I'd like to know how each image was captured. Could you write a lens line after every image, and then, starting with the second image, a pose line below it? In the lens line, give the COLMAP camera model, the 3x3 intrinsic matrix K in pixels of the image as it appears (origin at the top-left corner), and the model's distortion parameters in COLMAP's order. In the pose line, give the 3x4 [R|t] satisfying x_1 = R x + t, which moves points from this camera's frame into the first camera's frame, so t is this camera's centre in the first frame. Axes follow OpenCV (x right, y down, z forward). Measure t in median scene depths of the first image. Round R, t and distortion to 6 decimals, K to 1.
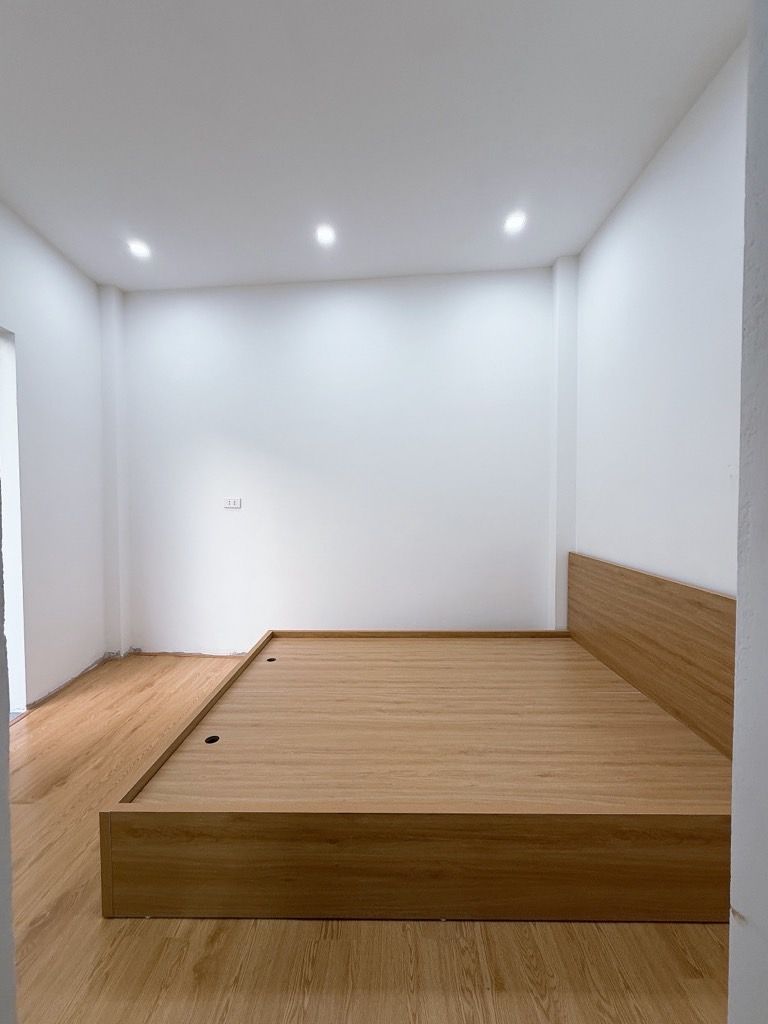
lens RADIAL K [[412.2, 0, 384.0], [0, 412.2, 512.0], [0, 0, 1]] dist [0.000875, 0.000127]
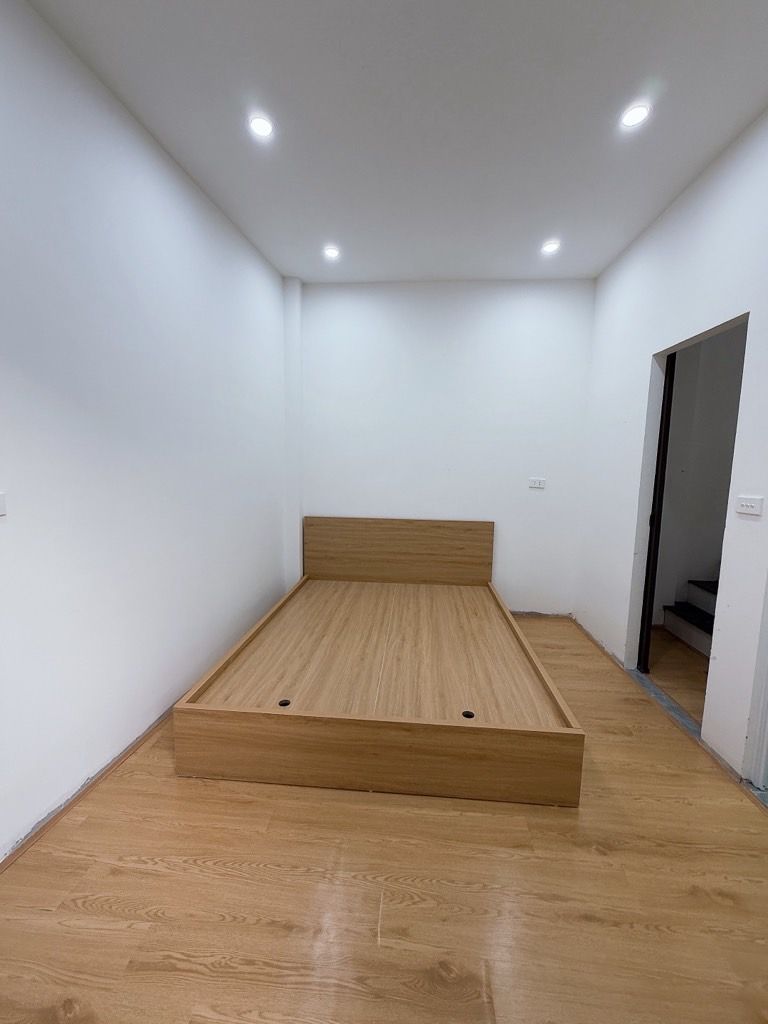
lens RADIAL K [[412.2, 0, 384.0], [0, 412.2, 512.0], [0, 0, 1]] dist [0.000875, 0.000127]
pose [[0.069807, -0.114615, 0.990954, -1.185561], [0.011752, 0.993403, 0.114070, -0.091942], [-0.997491, 0.003682, 0.070693, 0.929464]]
